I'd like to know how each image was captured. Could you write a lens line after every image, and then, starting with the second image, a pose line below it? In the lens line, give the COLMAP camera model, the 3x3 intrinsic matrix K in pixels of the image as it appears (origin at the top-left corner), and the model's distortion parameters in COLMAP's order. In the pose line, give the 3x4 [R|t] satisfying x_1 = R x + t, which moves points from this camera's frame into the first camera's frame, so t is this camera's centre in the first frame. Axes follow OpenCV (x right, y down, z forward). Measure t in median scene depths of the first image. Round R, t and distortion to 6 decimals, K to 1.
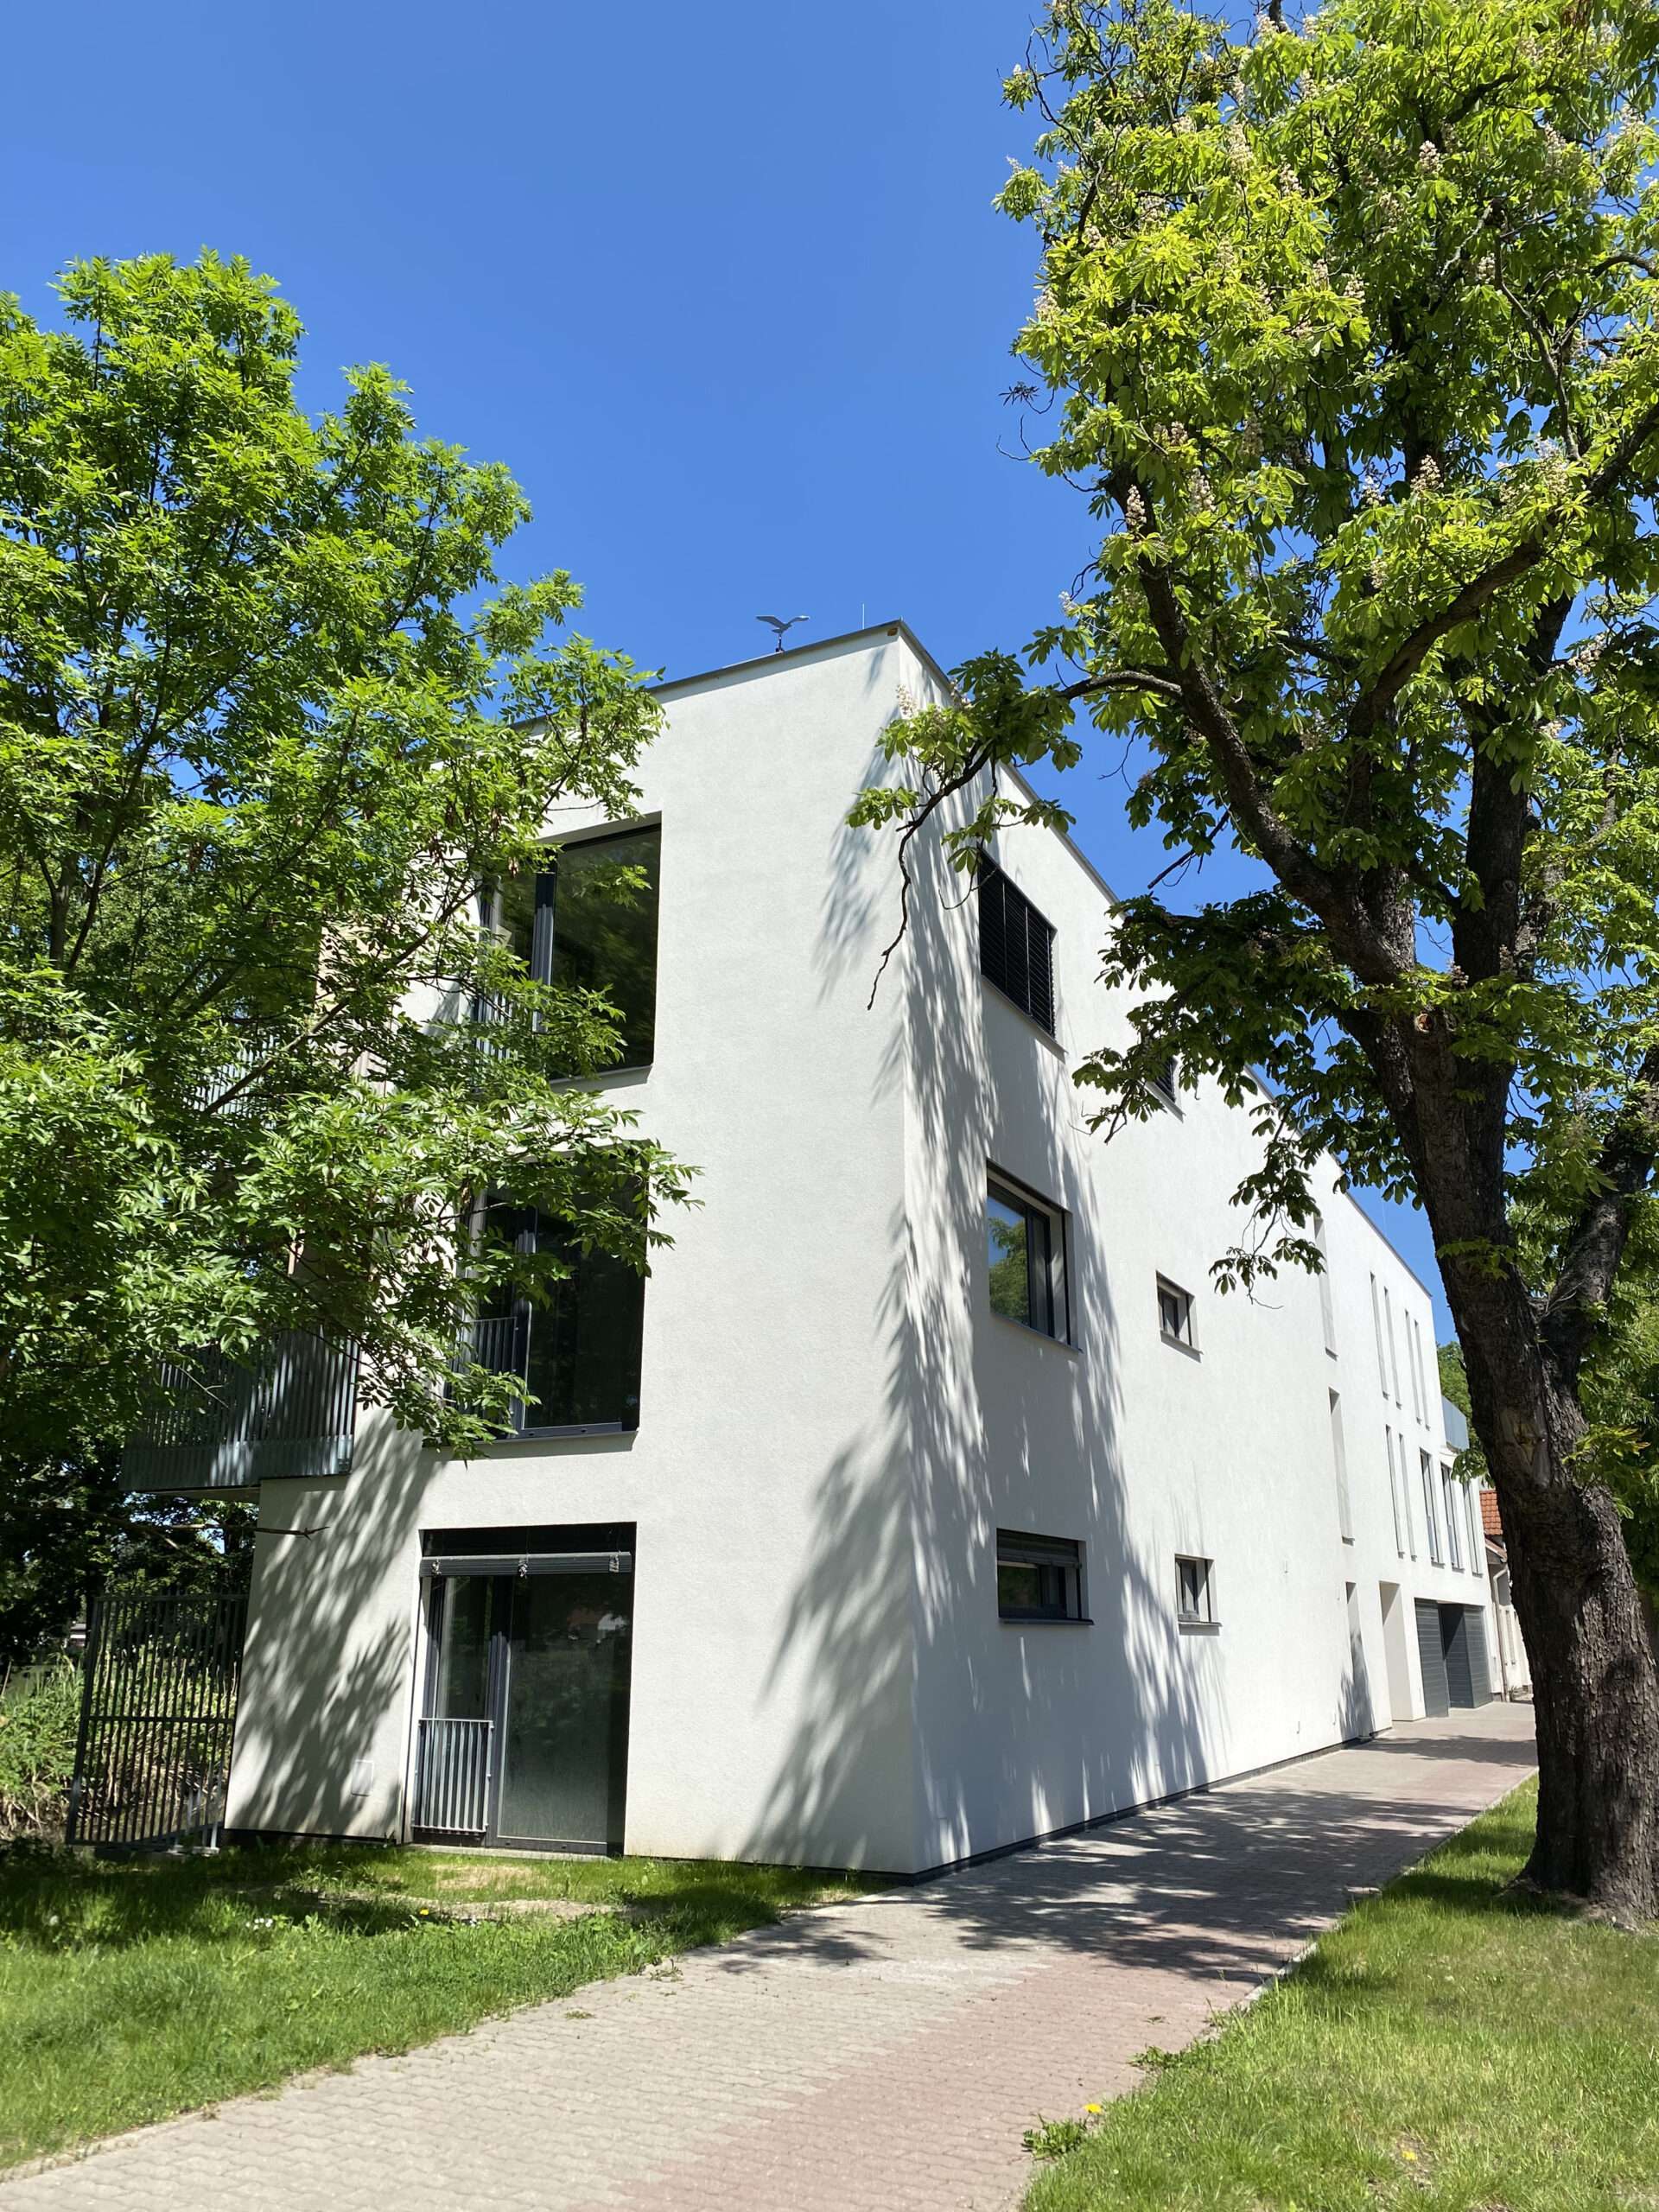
lens RADIAL K [[1697.4, 0, 829.5], [0, 1697.4, 1106.0], [0, 0, 1]] dist [0.011614, -0.001284]
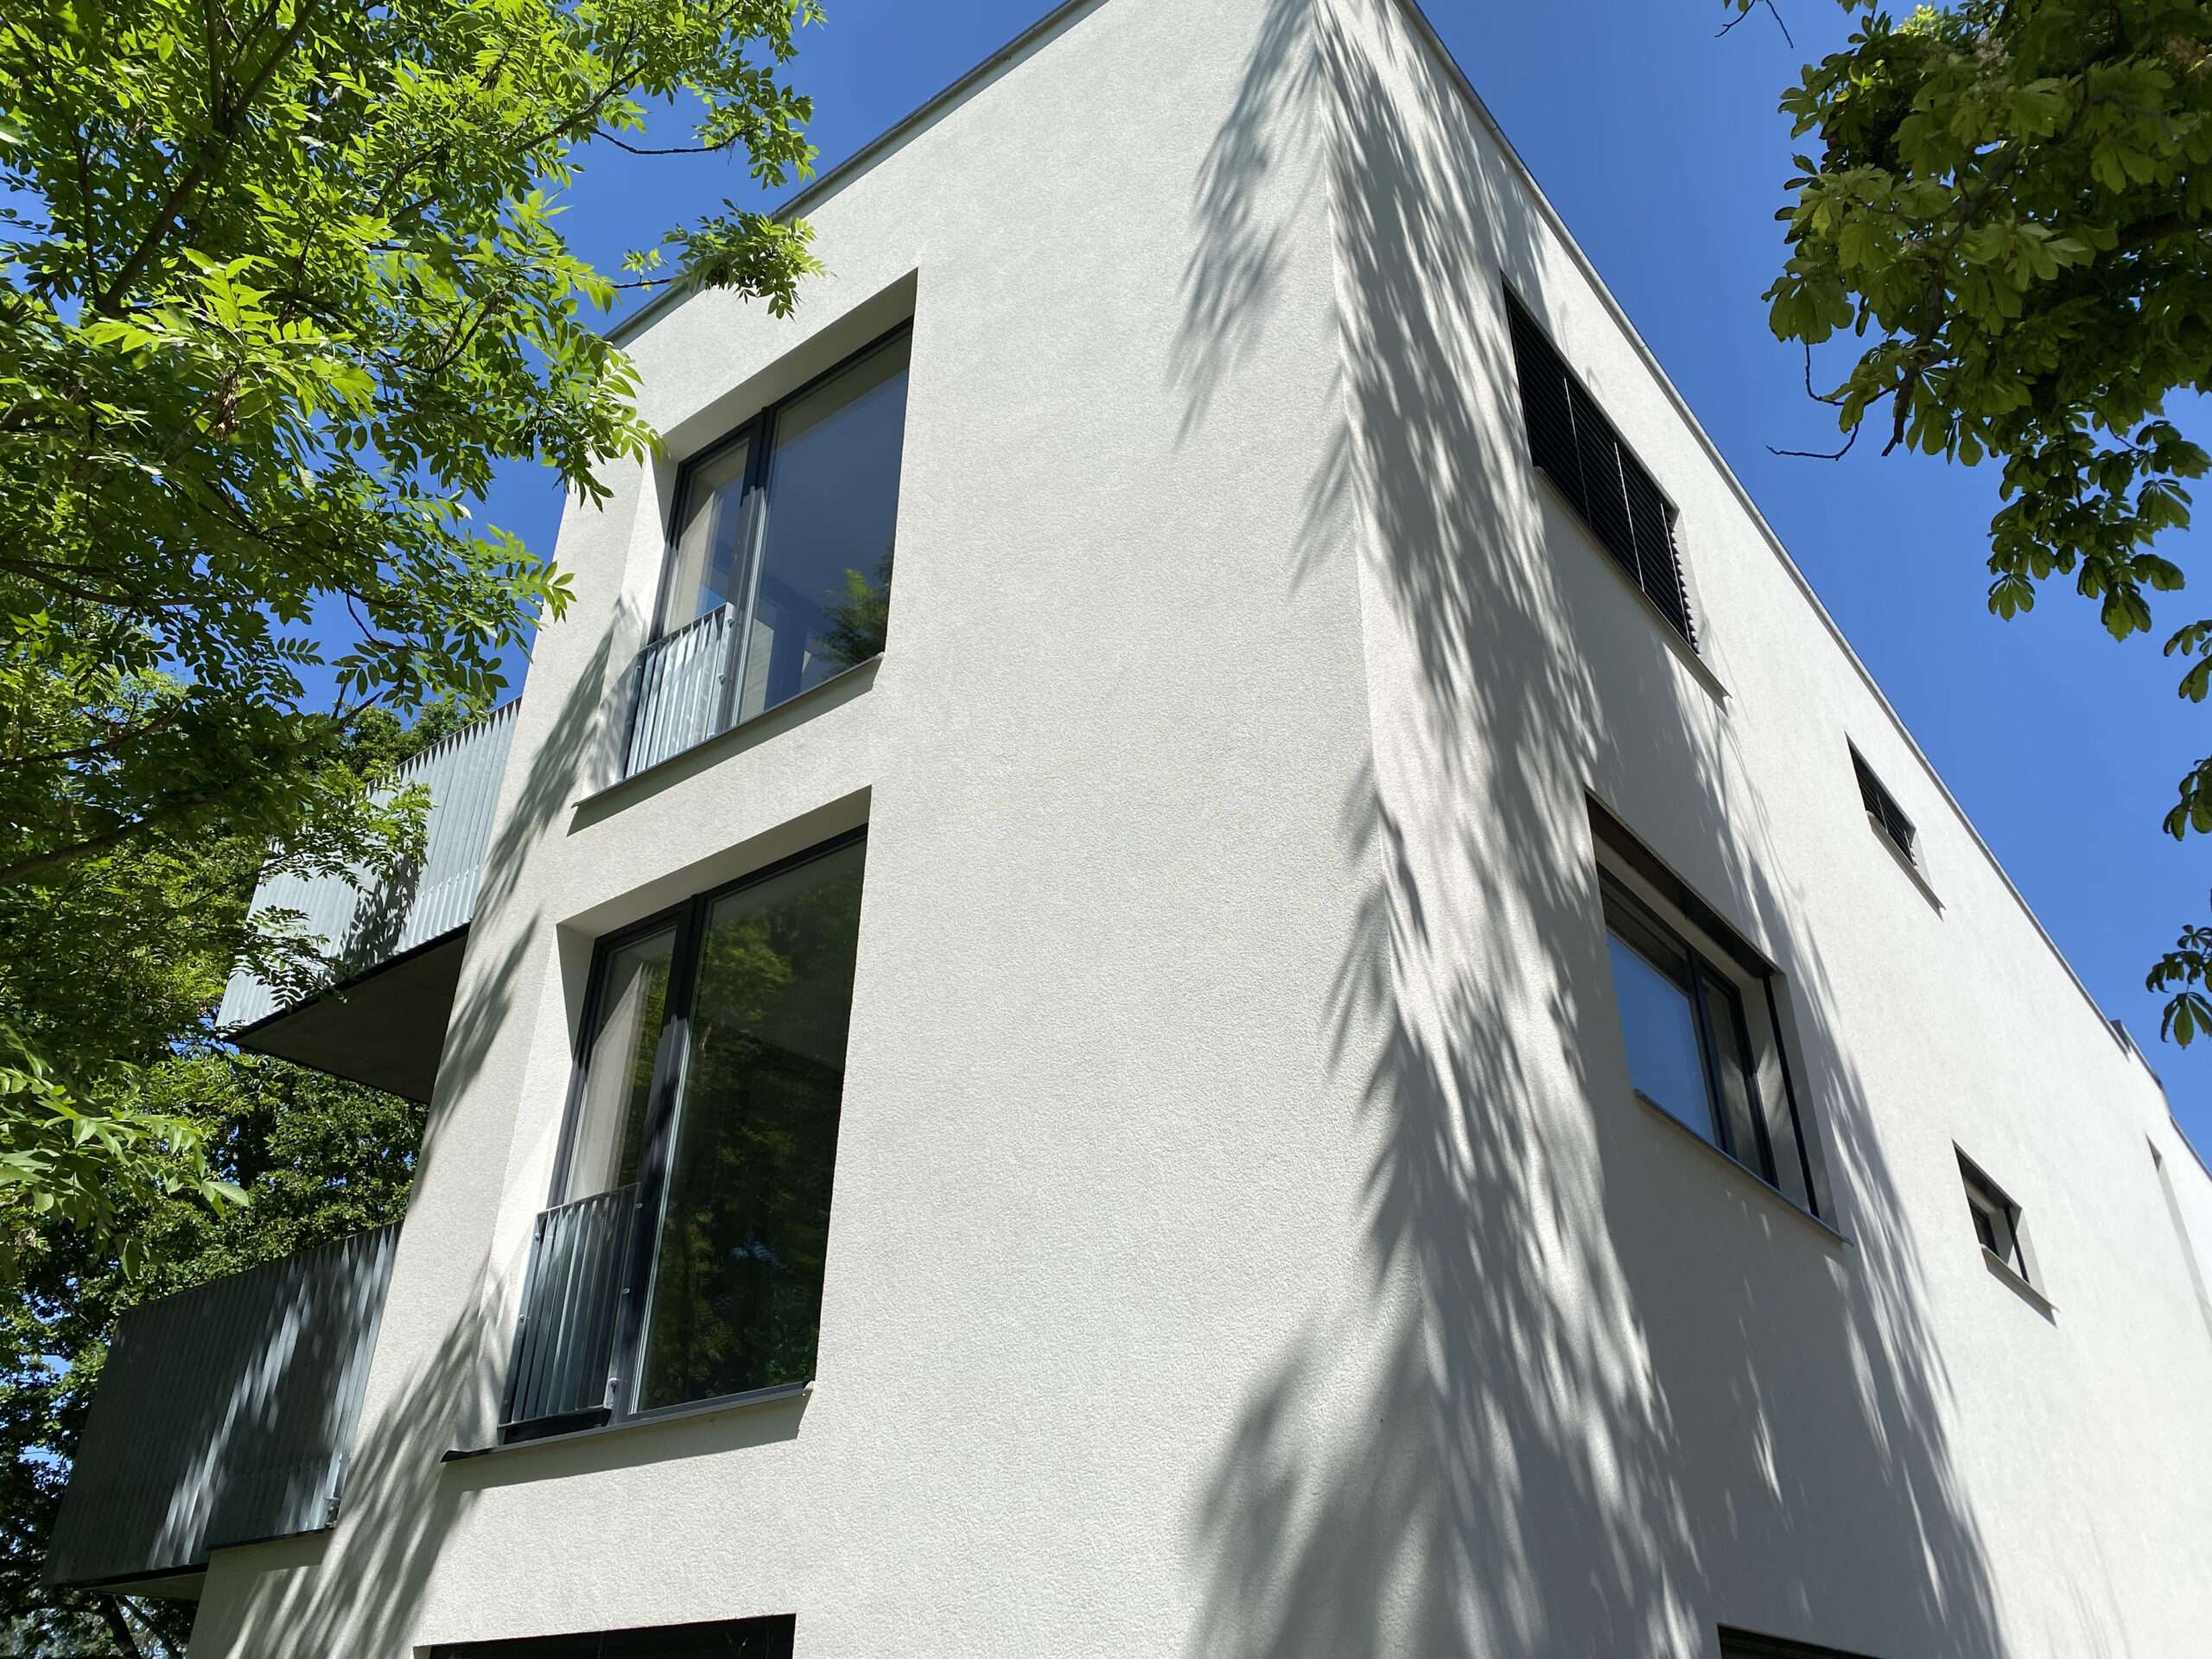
lens RADIAL K [[1697.4, 0, 1106.0], [0, 1697.4, 829.5], [0, 0, 1]] dist [0.011614, -0.001284]
pose [[0.976906, -0.101731, -0.187897, 0.076855], [0.055386, 0.969891, -0.237157, 0.227870], [0.206365, 0.221273, 0.953127, 0.802691]]
